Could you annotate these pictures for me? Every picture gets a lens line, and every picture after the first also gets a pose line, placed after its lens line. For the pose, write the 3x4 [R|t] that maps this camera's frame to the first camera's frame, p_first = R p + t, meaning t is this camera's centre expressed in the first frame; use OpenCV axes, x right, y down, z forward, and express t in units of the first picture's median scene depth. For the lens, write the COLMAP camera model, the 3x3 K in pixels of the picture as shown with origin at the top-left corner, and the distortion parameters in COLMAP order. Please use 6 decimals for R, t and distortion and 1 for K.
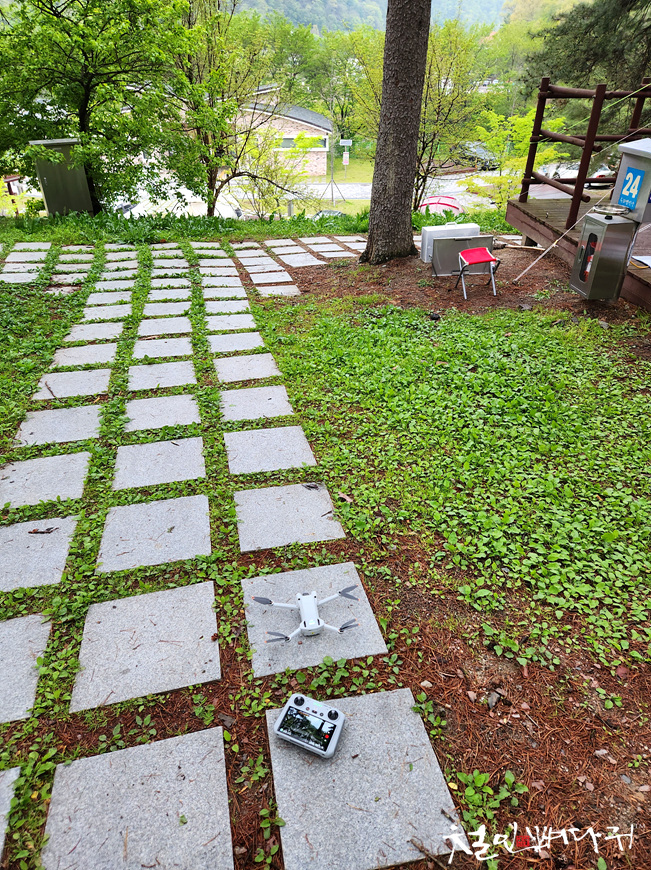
lens RADIAL K [[567.7, 0, 325.4], [0, 567.7, 435.6], [0, 0, 1]] dist [0.052887, -0.036491]
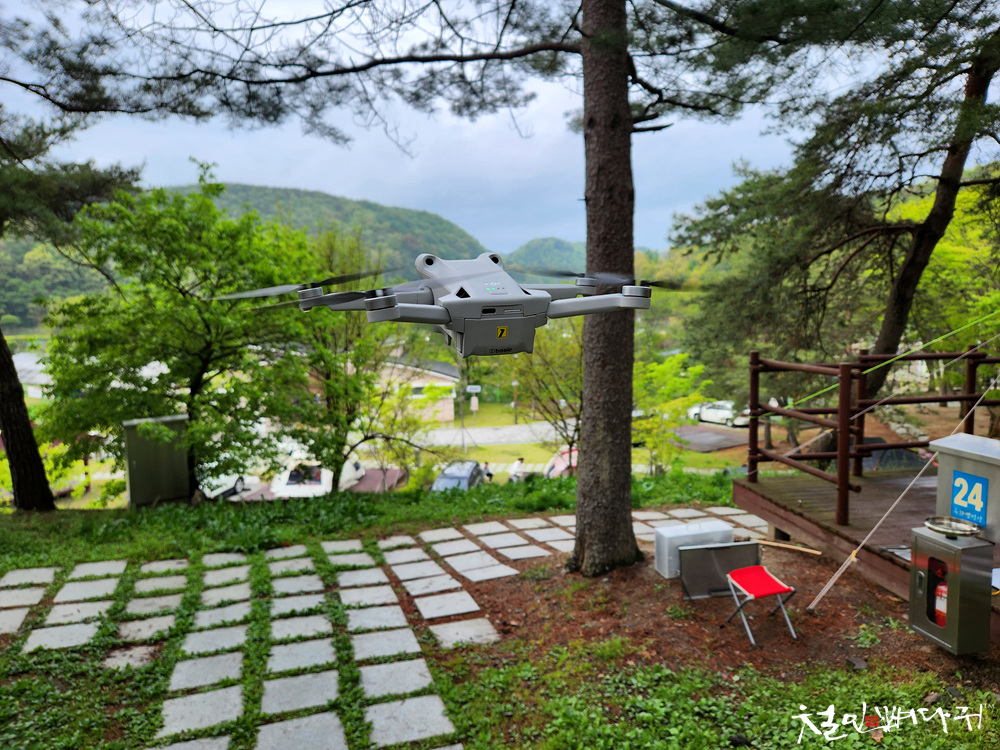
lens RADIAL K [[671.8, 0, 503.9], [0, 671.8, 375.6], [0, 0, 1]] dist [0.031216, -0.041171]
pose [[0.995900, -0.023226, 0.087432, -0.085447], [0.061291, 0.884090, -0.463280, -0.130773], [-0.066538, 0.466739, 0.881889, 0.132597]]
